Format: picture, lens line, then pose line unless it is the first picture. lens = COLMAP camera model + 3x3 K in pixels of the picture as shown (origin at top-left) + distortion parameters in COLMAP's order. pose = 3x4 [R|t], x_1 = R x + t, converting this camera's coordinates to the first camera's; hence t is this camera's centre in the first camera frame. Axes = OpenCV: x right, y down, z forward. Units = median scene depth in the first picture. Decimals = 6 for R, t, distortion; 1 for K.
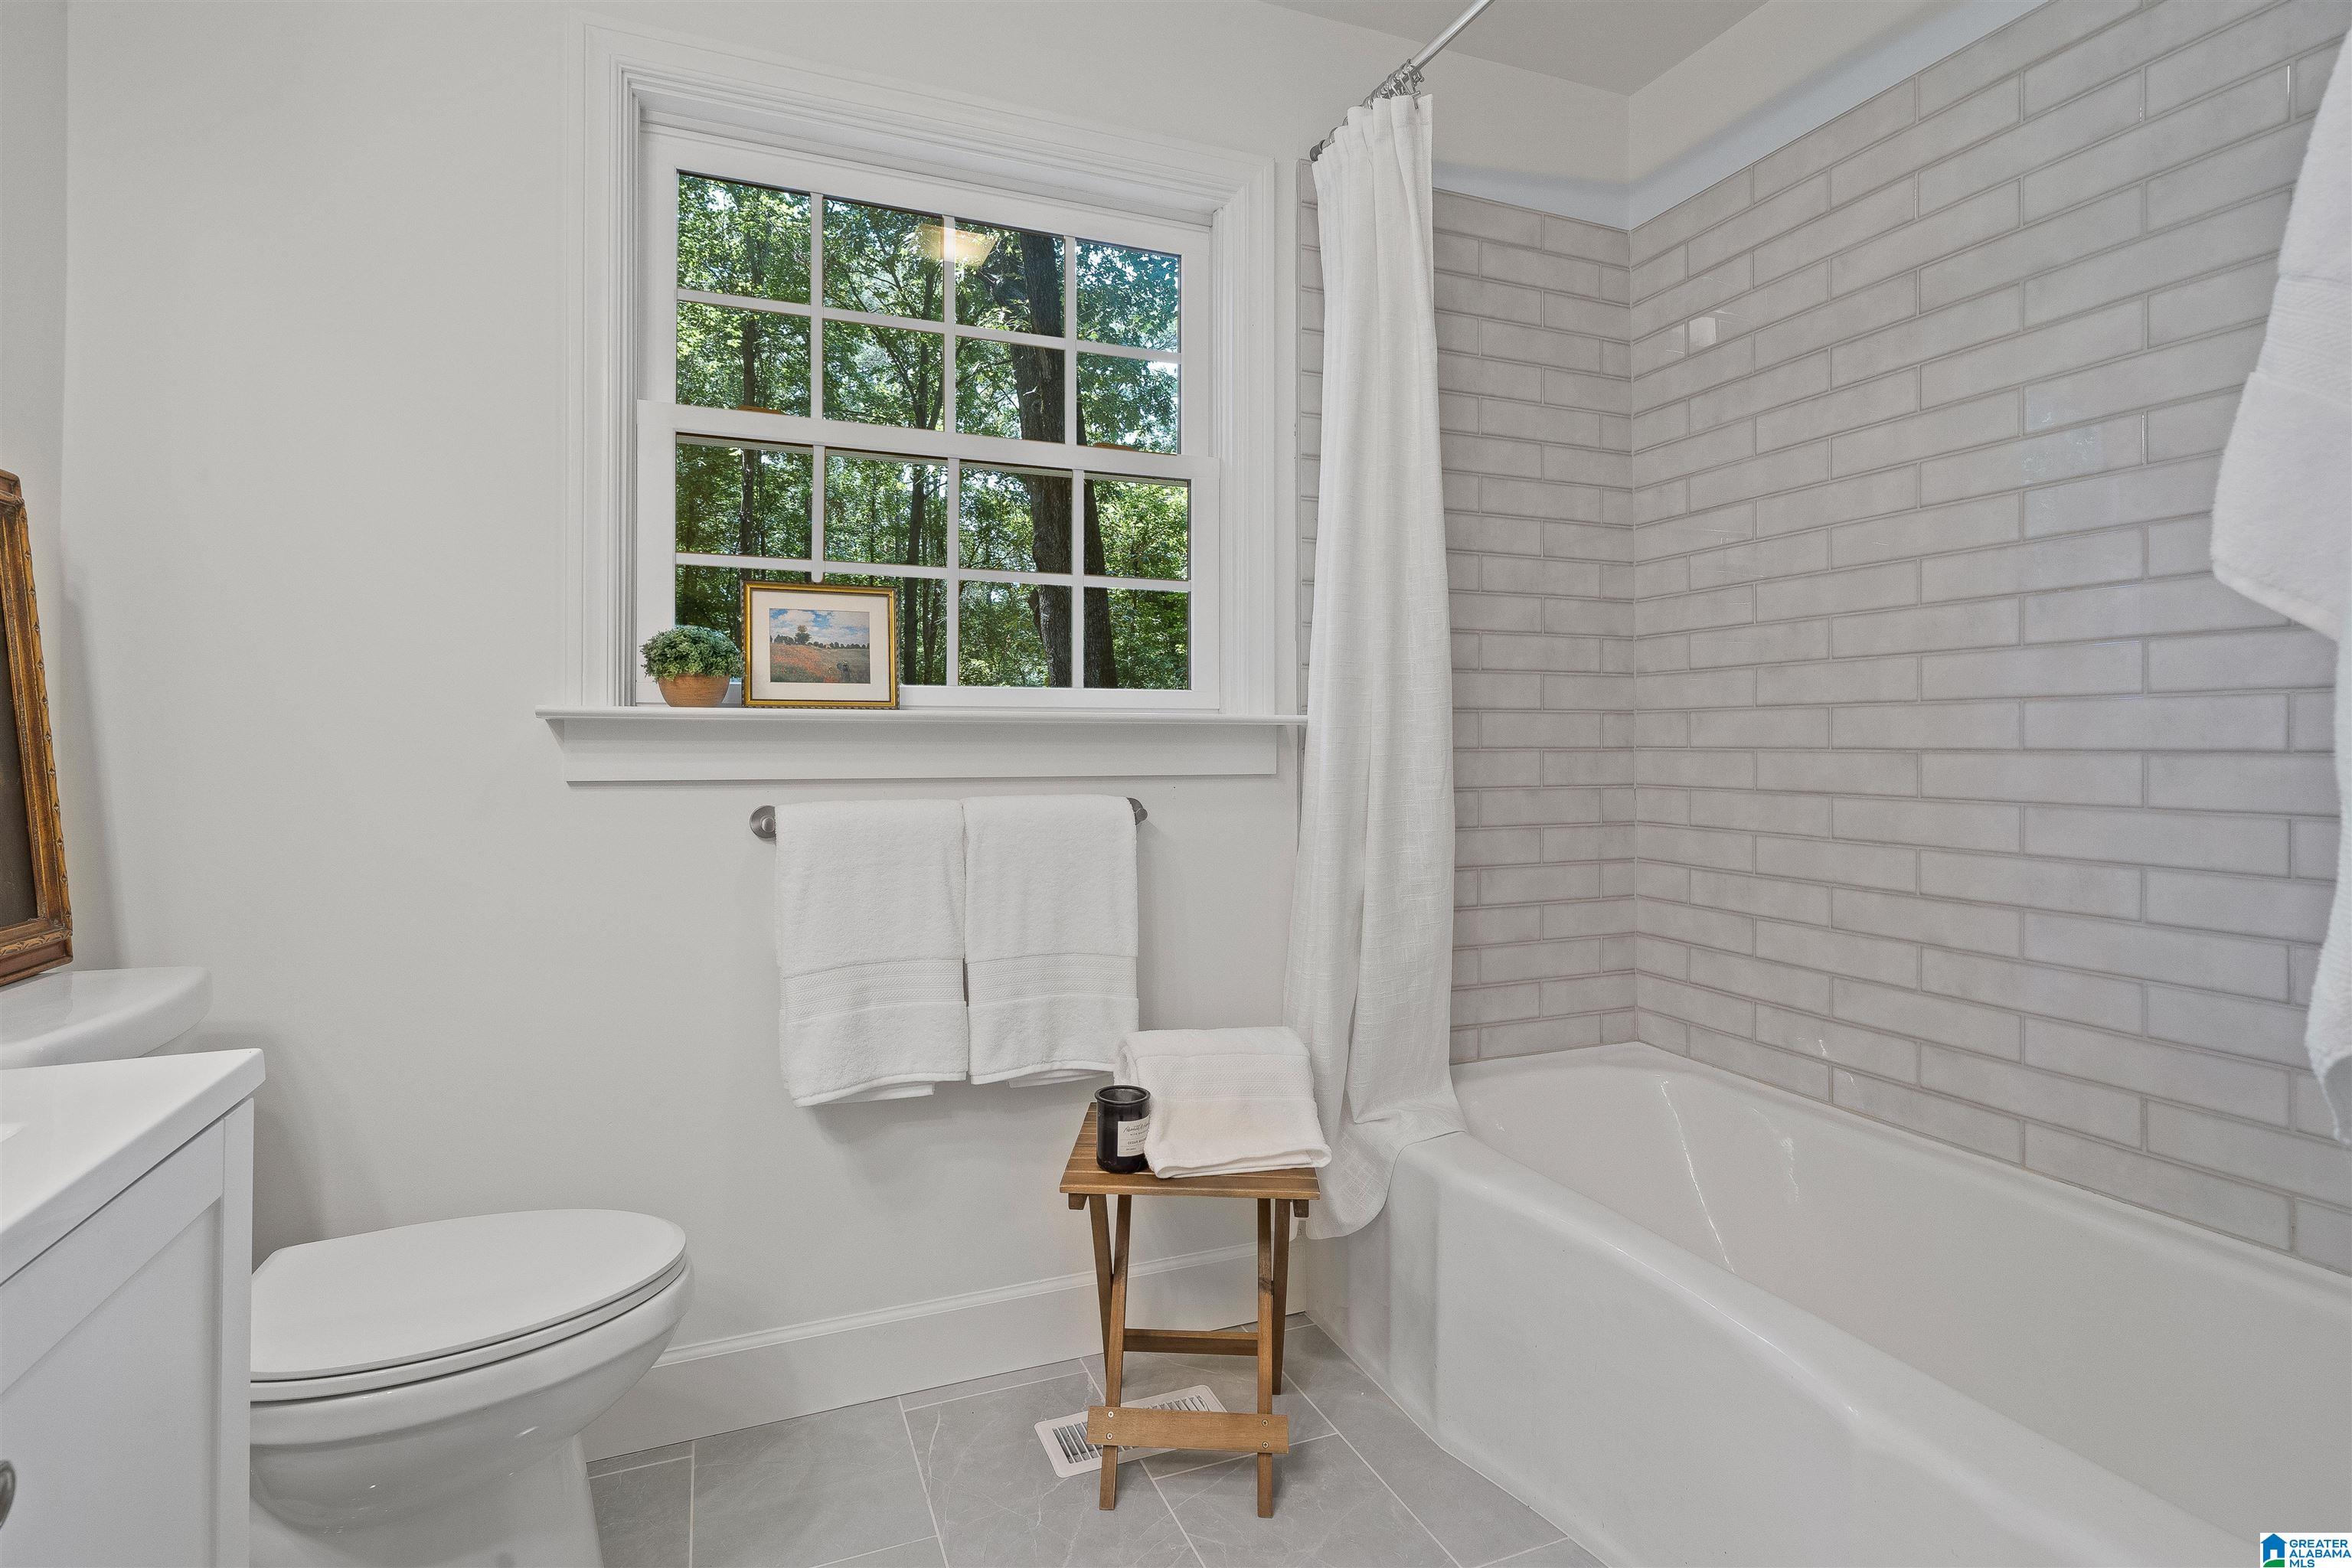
lens RADIAL K [[1143.9, 0, 1174.3], [0, 1143.9, 709.3], [0, 0, 1]] dist [0.000835, -0.000027]
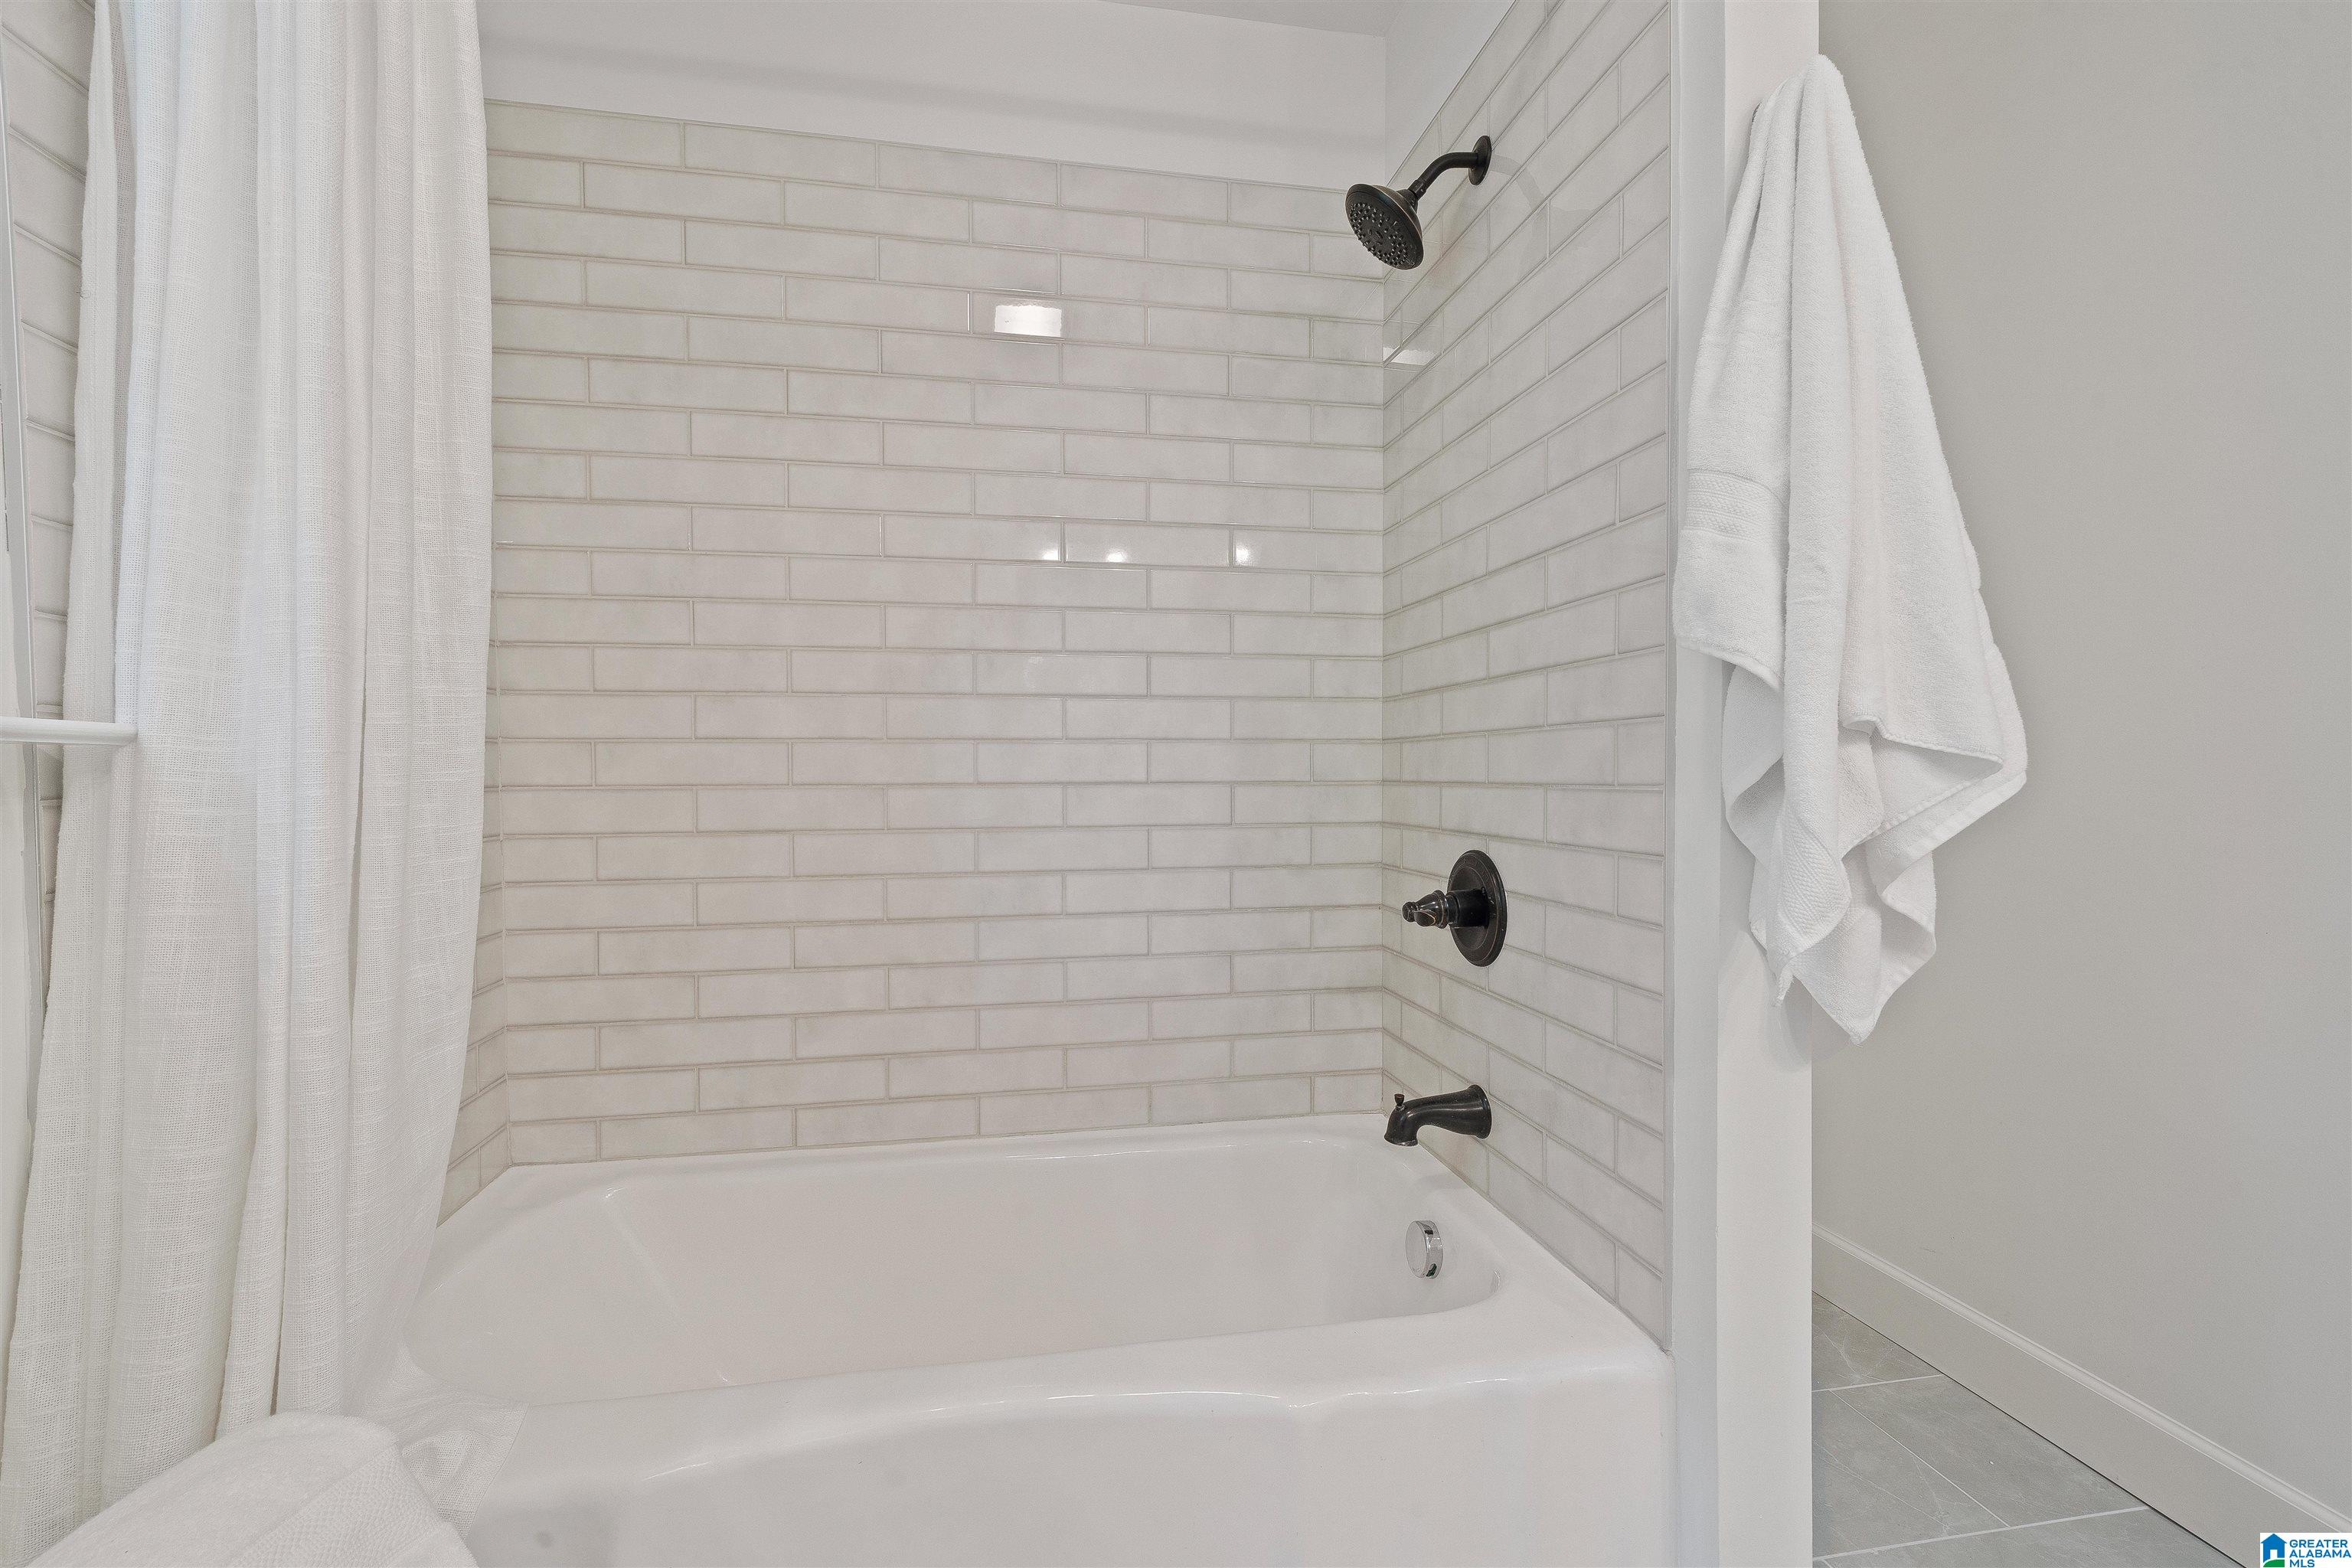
lens RADIAL K [[1011.7, 0, 1176.0], [0, 1011.7, 784.0], [0, 0, 1]] dist [-0.000940, 0.000041]
pose [[0.205027, -0.010360, 0.978702, -0.207497], [-0.022634, 0.999626, 0.015323, 0.013605], [-0.978495, -0.025294, 0.204716, 0.523628]]
